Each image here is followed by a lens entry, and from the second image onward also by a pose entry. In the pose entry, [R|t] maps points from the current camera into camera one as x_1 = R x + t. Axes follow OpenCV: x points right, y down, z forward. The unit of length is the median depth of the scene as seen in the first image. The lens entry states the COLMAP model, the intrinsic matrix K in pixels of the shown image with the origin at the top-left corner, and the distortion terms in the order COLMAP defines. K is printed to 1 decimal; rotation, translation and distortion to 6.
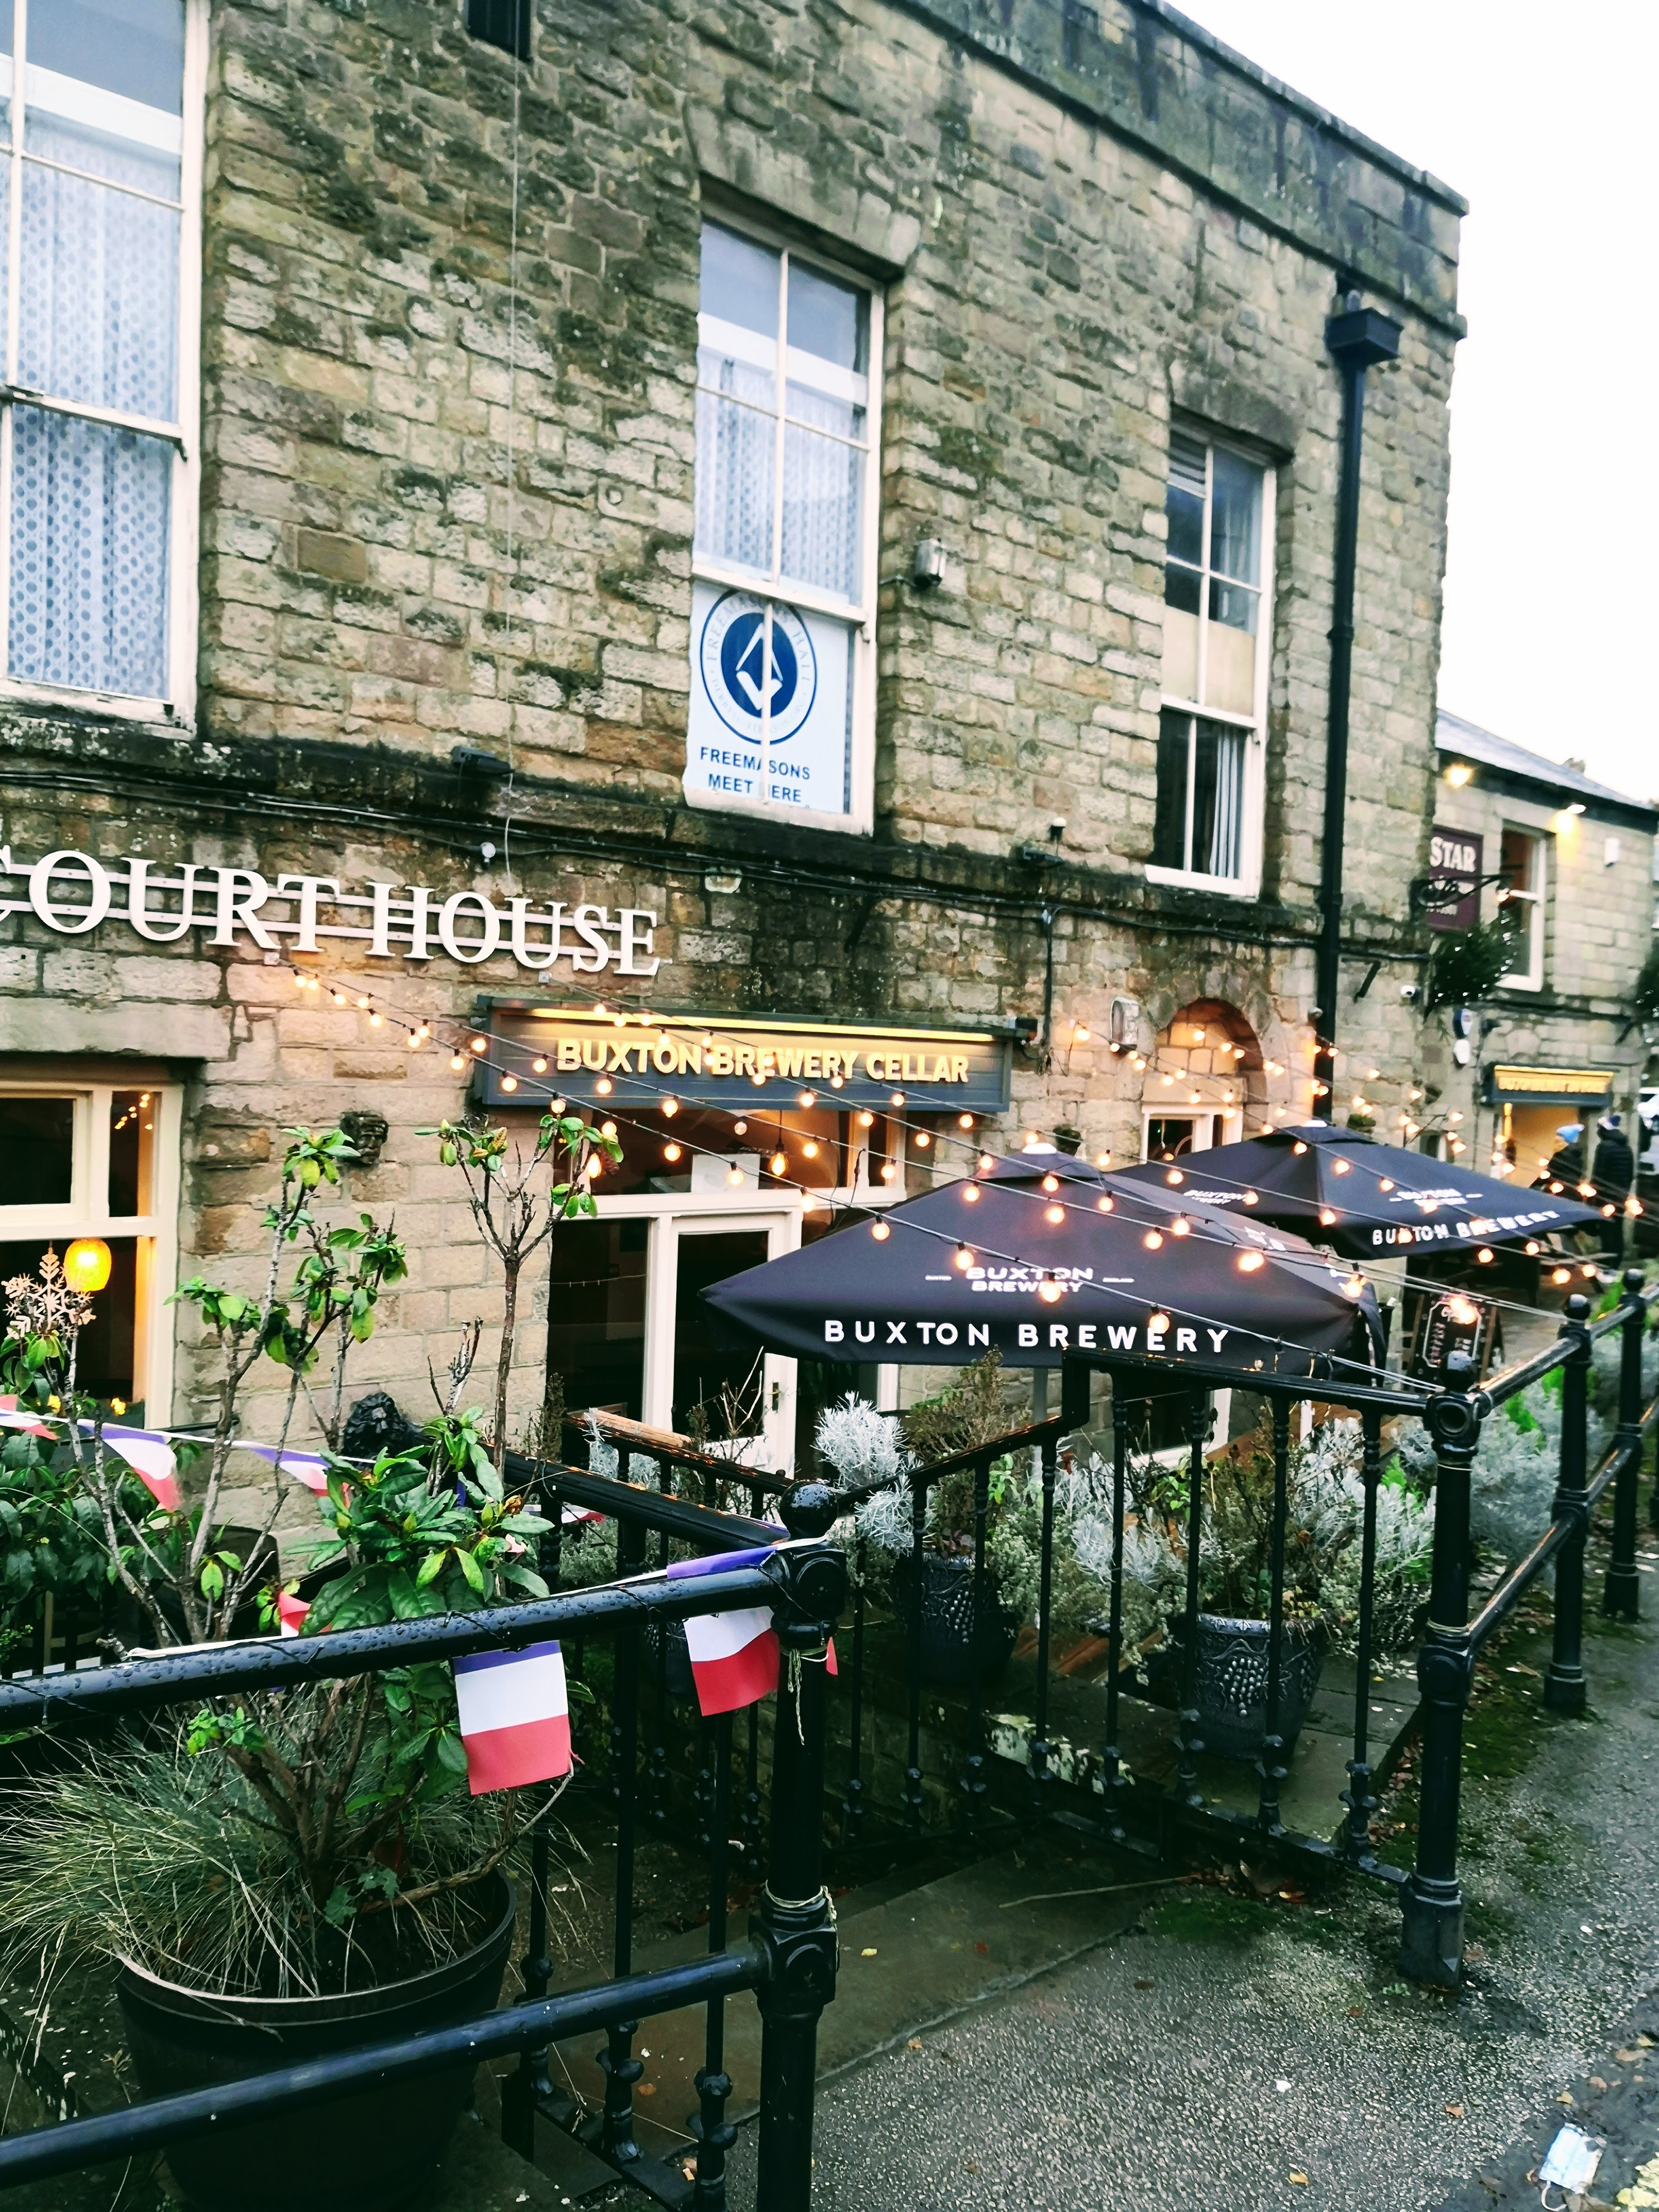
lens RADIAL K [[1849.5, 0, 829.5], [0, 1849.5, 1106.0], [0, 0, 1]] dist [0.092983, -0.170320]
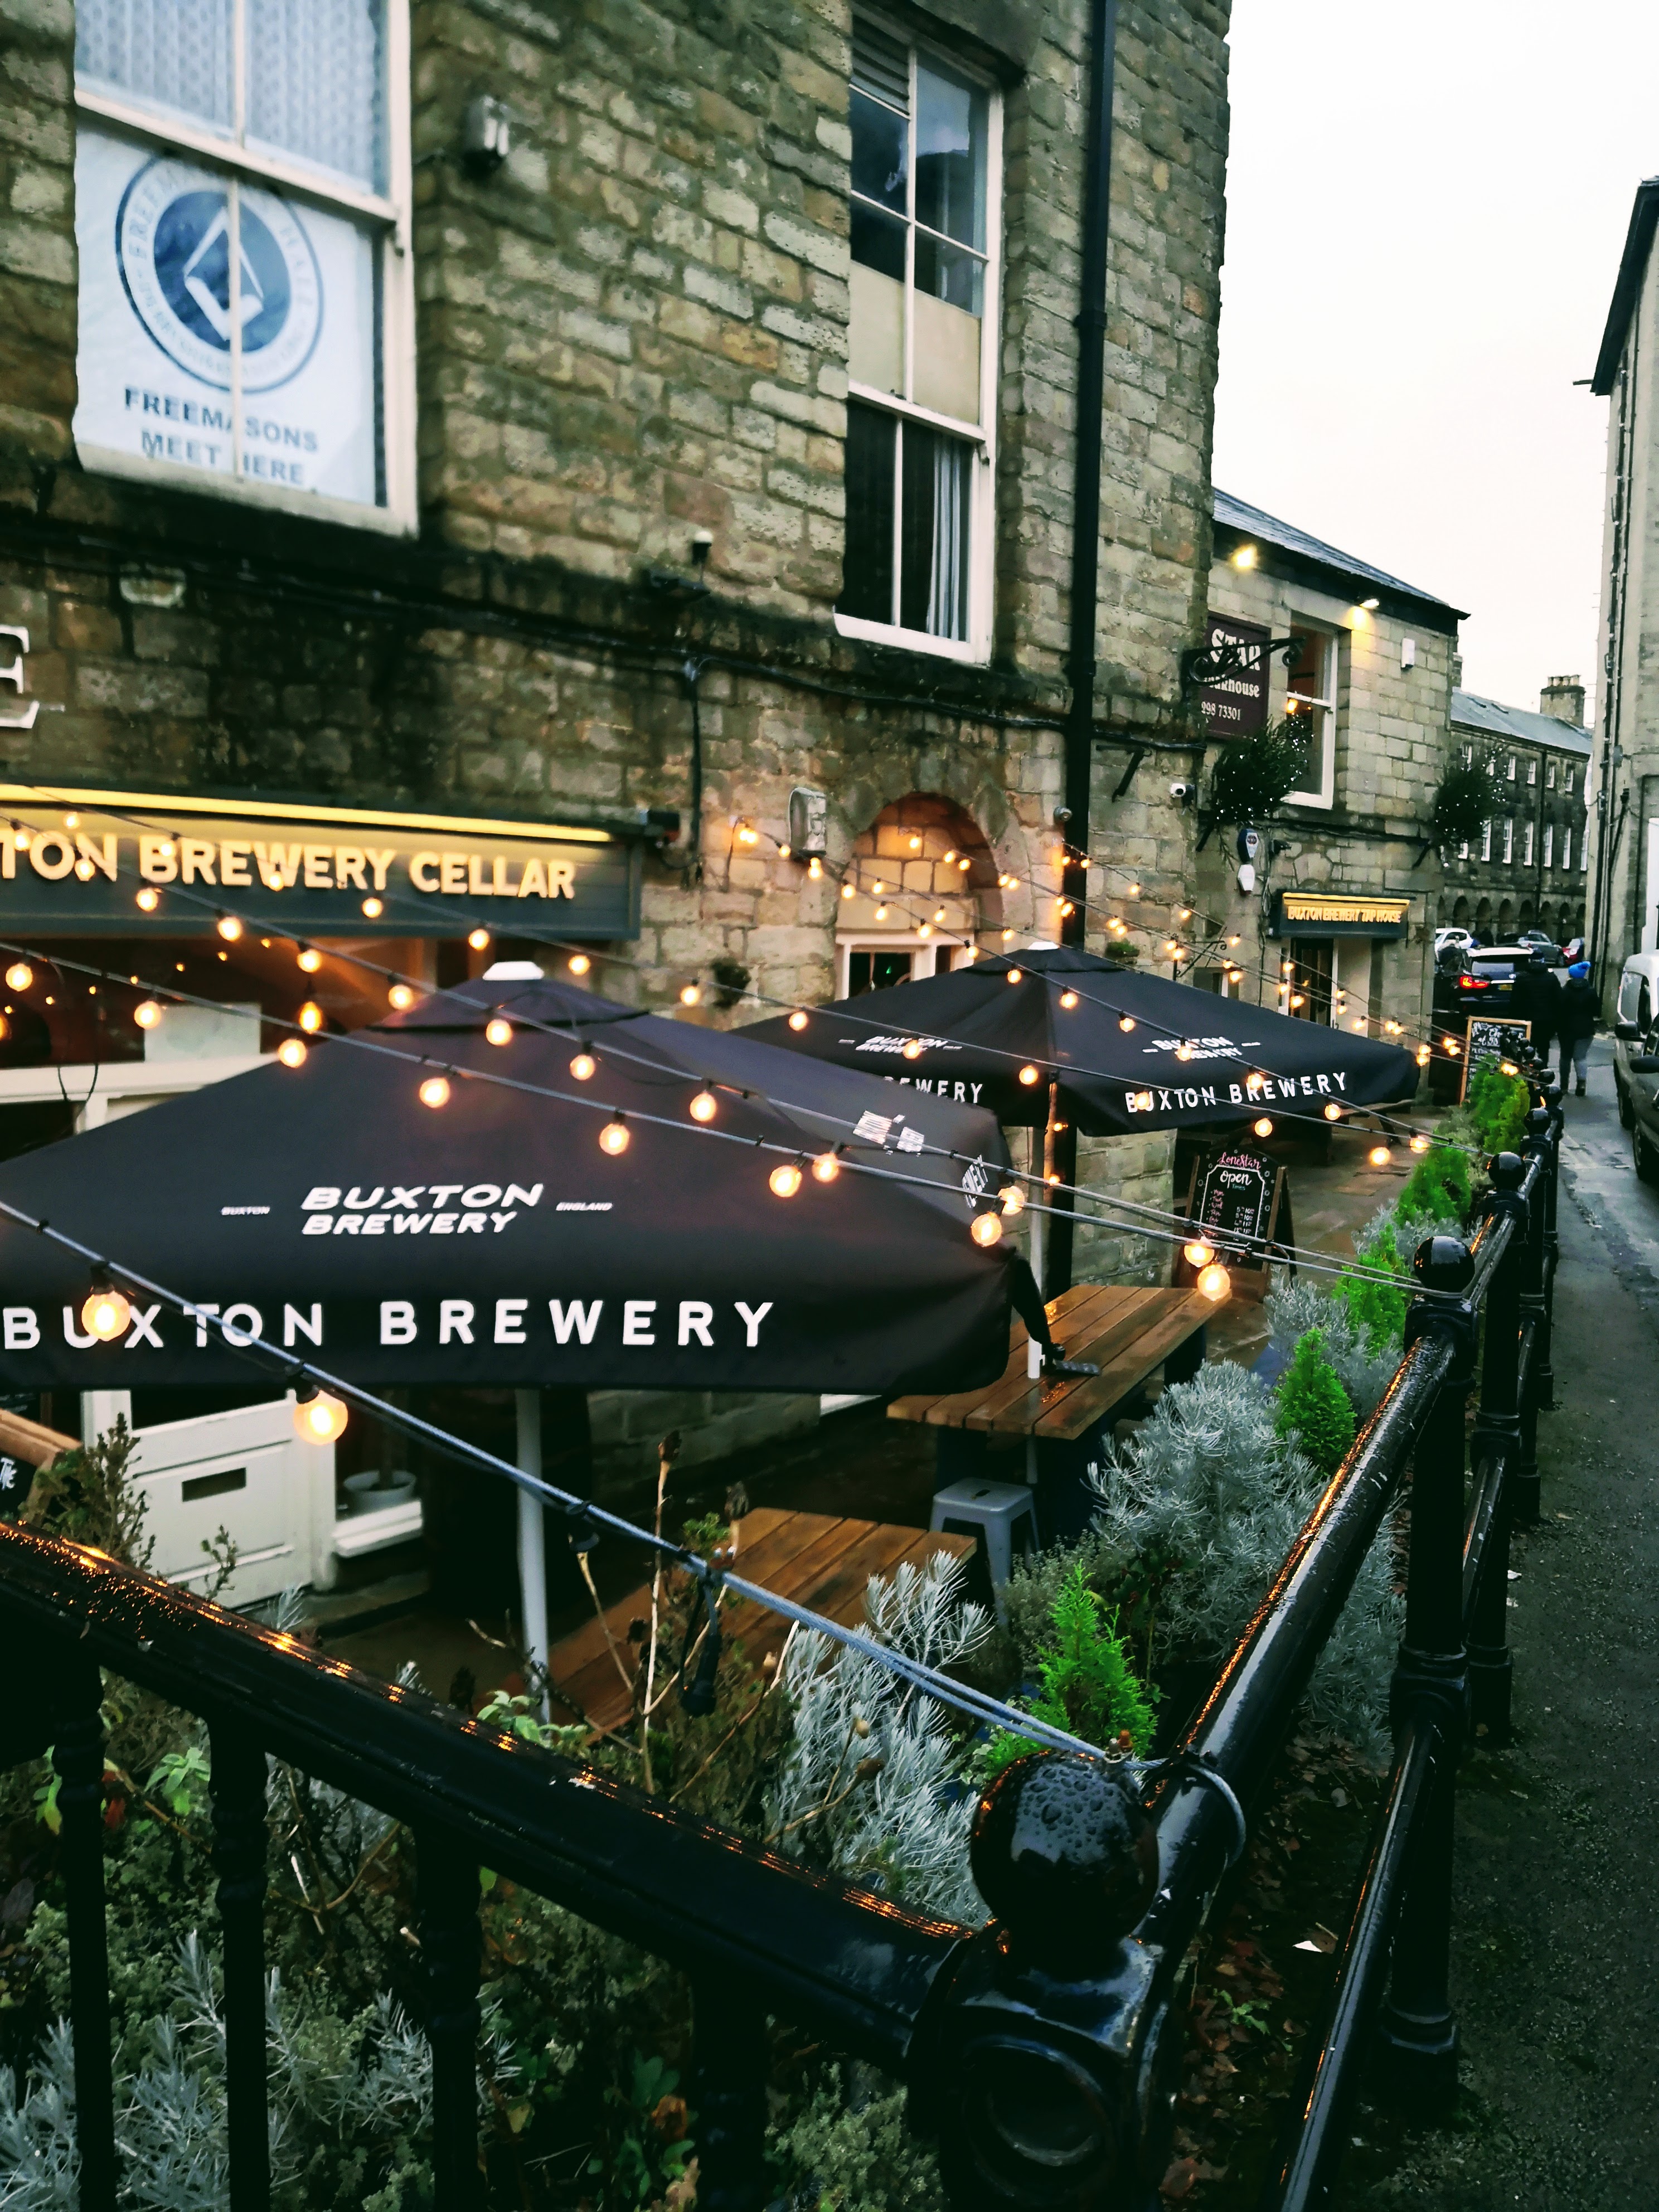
lens RADIAL K [[1849.5, 0, 829.5], [0, 1849.5, 1106.0], [0, 0, 1]] dist [0.092983, -0.170320]
pose [[0.994436, -0.027965, 0.101565, 0.088792], [0.020360, 0.996964, 0.075151, 0.014210], [-0.103358, -0.072665, 0.991986, 0.245381]]
